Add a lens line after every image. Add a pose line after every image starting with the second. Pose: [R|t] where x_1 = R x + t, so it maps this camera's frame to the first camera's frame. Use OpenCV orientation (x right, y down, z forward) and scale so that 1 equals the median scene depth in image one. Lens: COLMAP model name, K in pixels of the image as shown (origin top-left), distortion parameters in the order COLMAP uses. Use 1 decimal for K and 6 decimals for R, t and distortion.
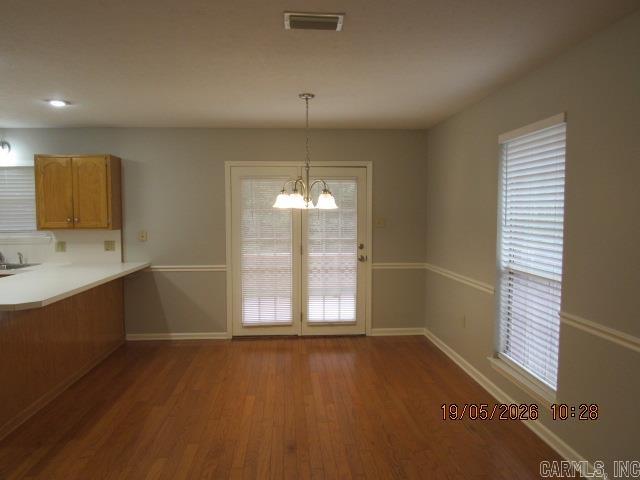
lens RADIAL K [[457.1, 0, 323.7], [0, 457.1, 239.5], [0, 0, 1]] dist [-0.031996, 0.001584]
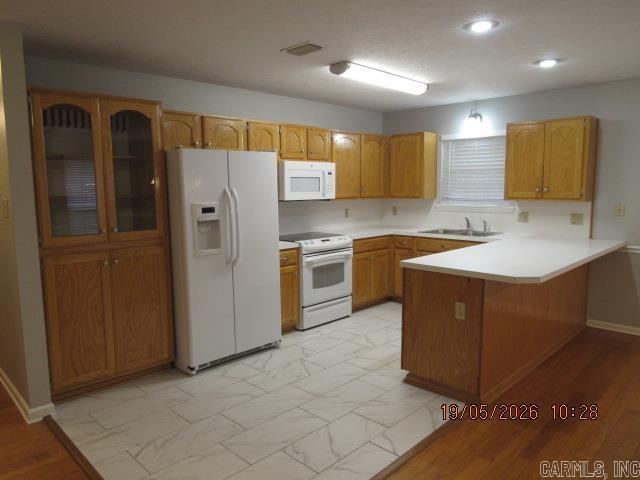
lens RADIAL K [[457.1, 0, 323.7], [0, 457.1, 239.5], [0, 0, 1]] dist [-0.031996, 0.001584]
pose [[0.660859, 0.089590, -0.745143, -0.131800], [-0.040402, 0.995657, 0.083877, -0.000795], [0.749421, -0.025326, 0.661609, 0.026687]]
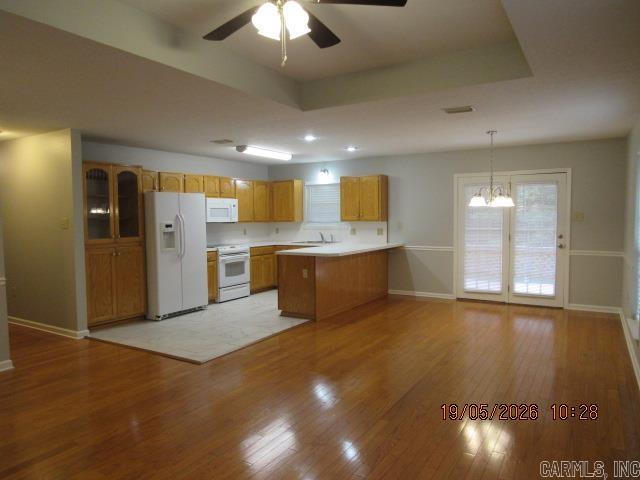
lens RADIAL K [[457.1, 0, 323.7], [0, 457.1, 239.5], [0, 0, 1]] dist [-0.031996, 0.001584]
pose [[0.815871, 0.027012, -0.577603, 0.284034], [-0.028687, 0.999569, 0.006225, 0.036364], [0.577523, 0.011491, 0.816294, -0.404368]]
